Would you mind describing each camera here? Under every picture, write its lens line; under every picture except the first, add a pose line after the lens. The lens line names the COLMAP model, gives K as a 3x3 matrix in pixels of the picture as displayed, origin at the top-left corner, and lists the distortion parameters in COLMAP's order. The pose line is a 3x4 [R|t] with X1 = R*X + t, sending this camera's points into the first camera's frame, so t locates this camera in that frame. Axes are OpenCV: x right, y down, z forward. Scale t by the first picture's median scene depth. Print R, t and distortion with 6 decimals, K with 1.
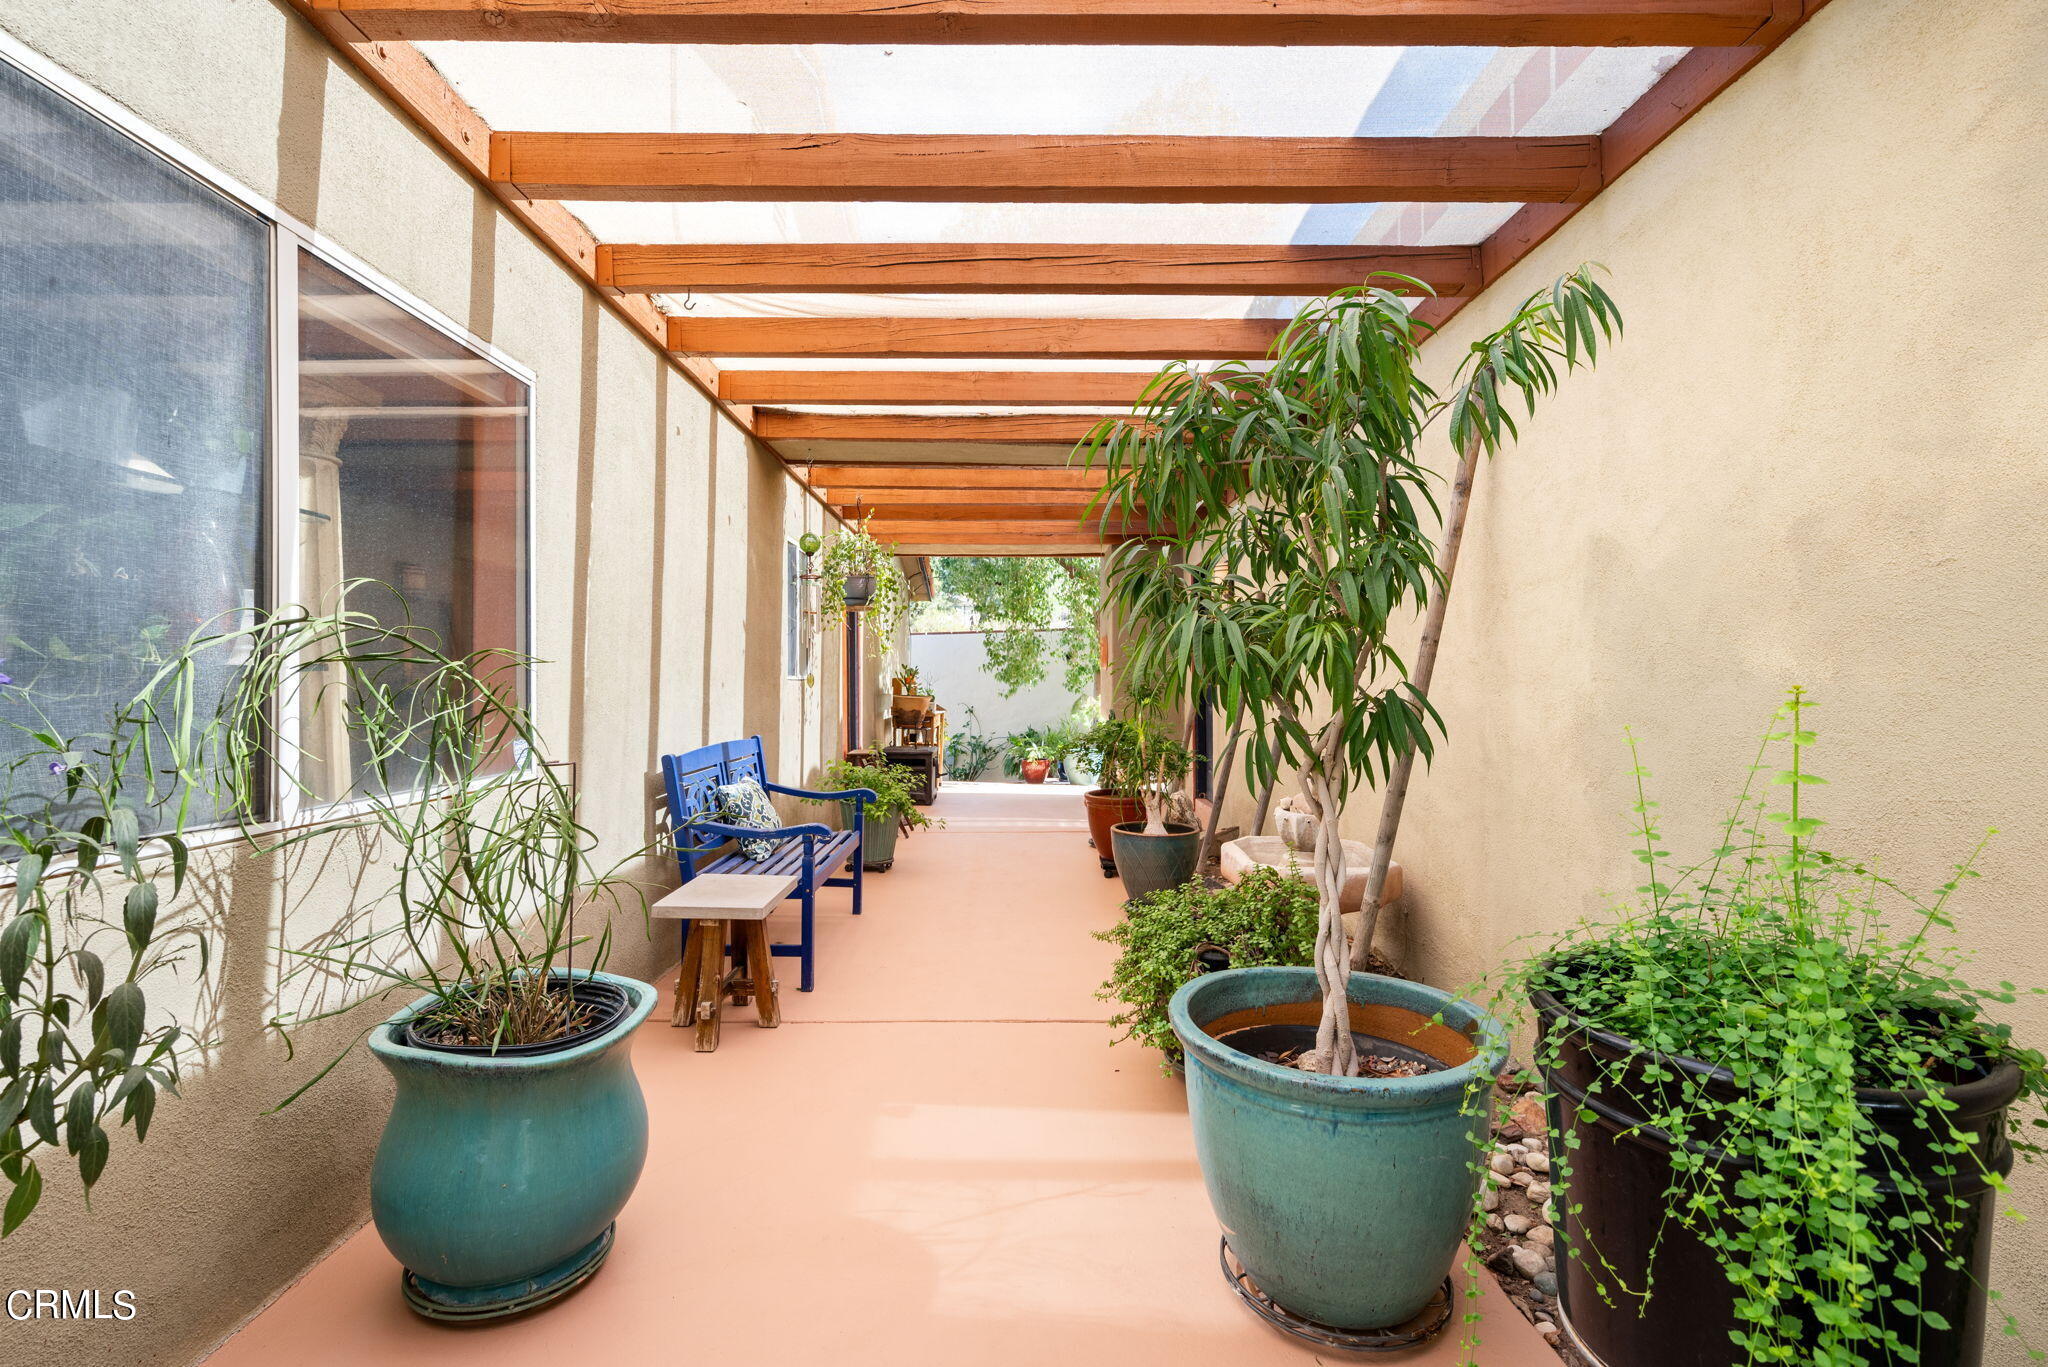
lens RADIAL K [[927.9, 0, 1032.0], [0, 927.9, 681.9], [0, 0, 1]] dist [-0.002006, -0.000360]
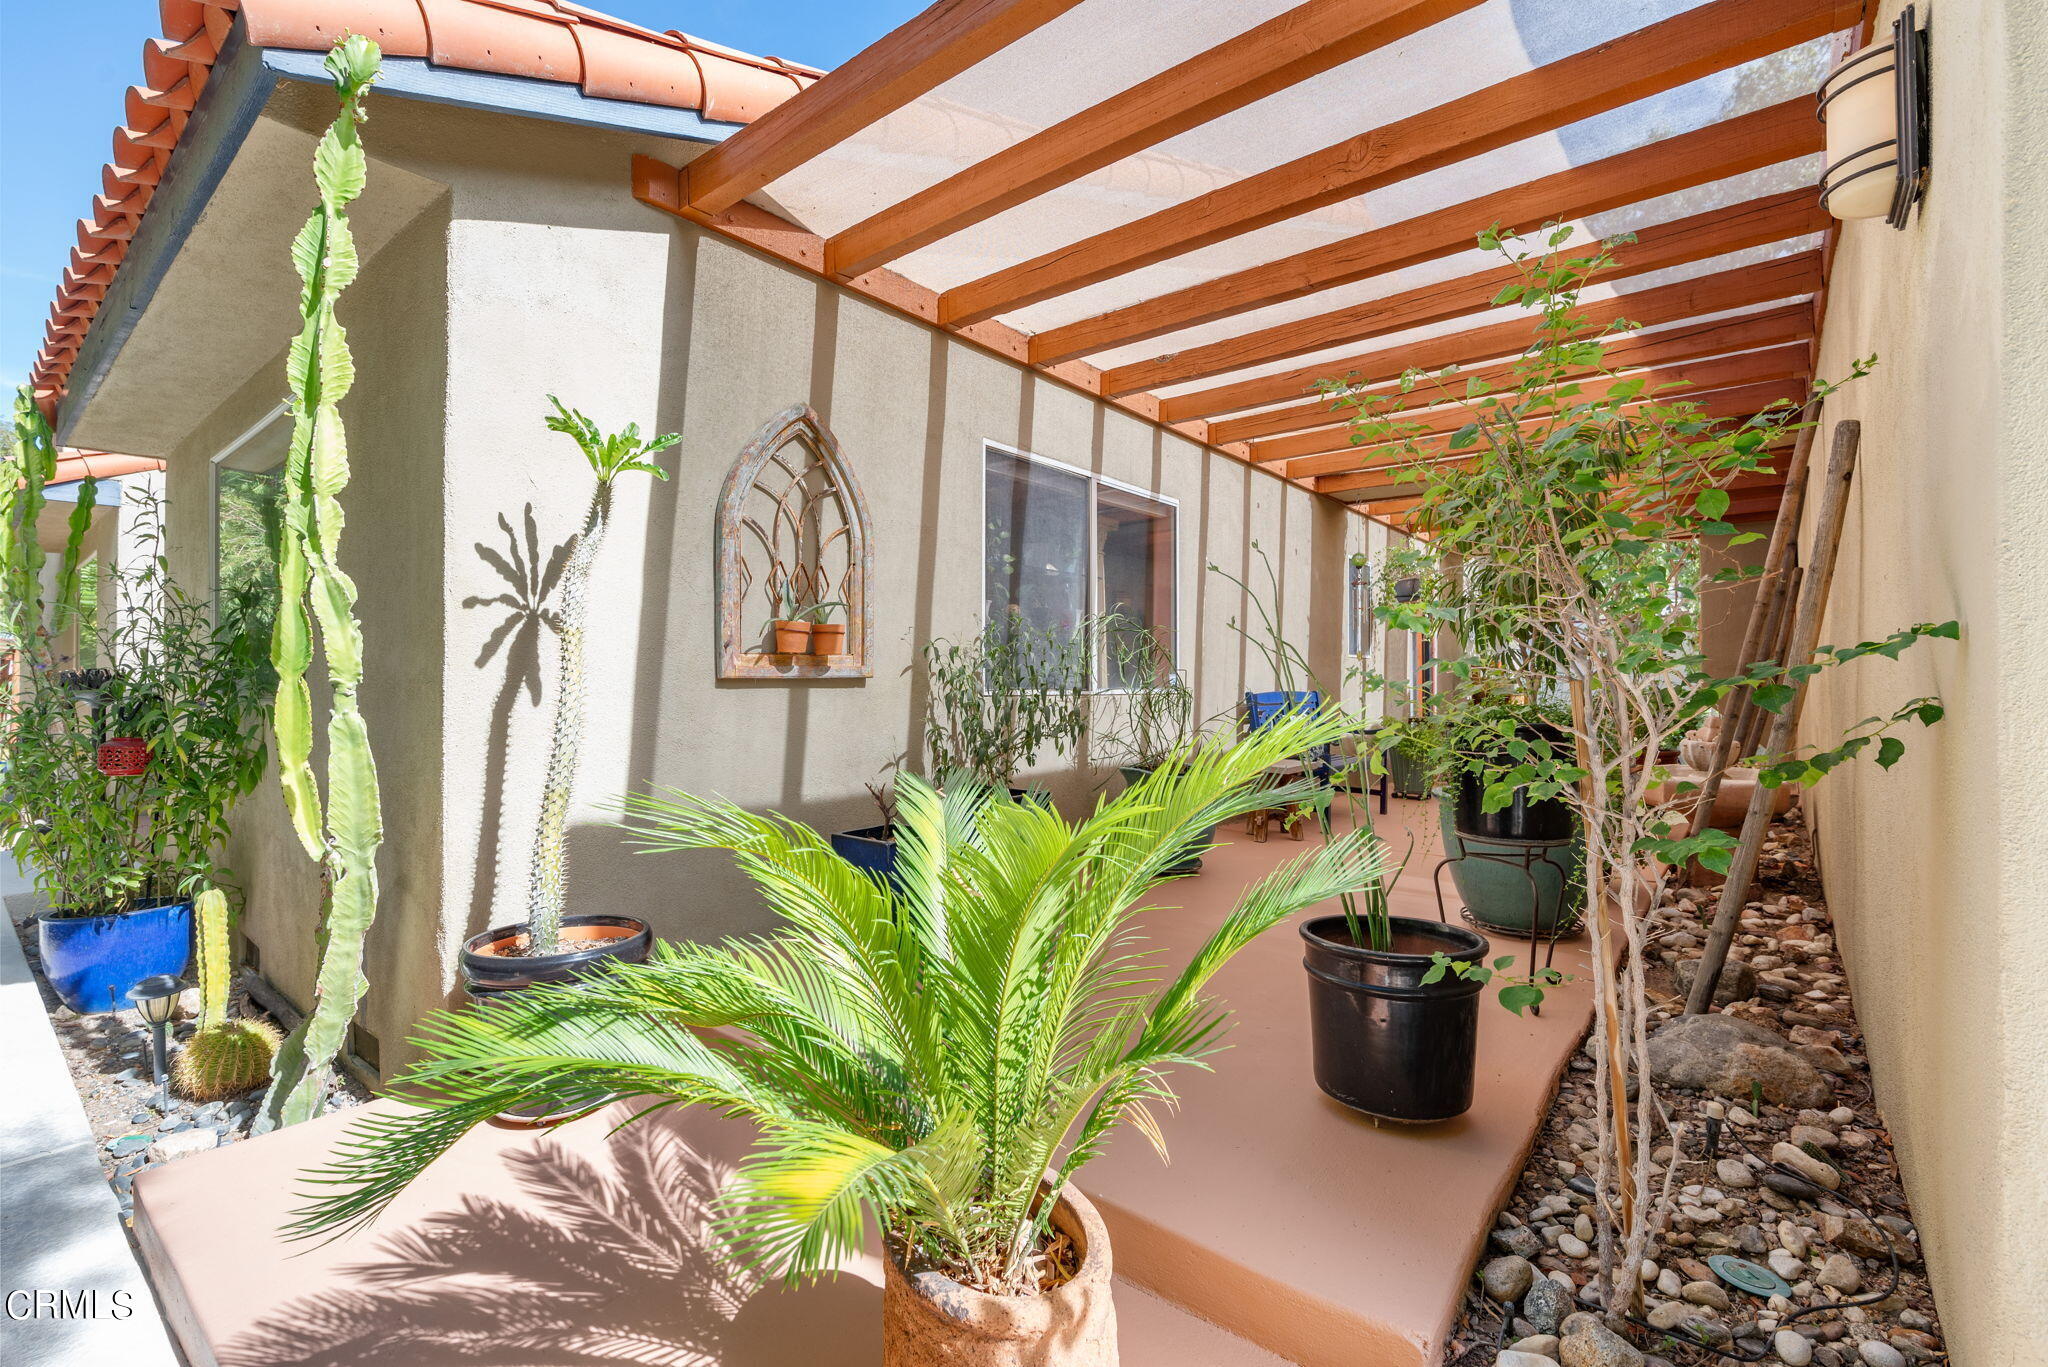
lens RADIAL K [[927.9, 0, 1032.0], [0, 927.9, 681.9], [0, 0, 1]] dist [-0.002006, -0.000360]
pose [[0.778890, -0.004079, -0.627147, 0.575212], [0.000433, 0.999982, -0.005967, 0.101154], [0.627160, 0.004376, 0.778878, -0.928481]]
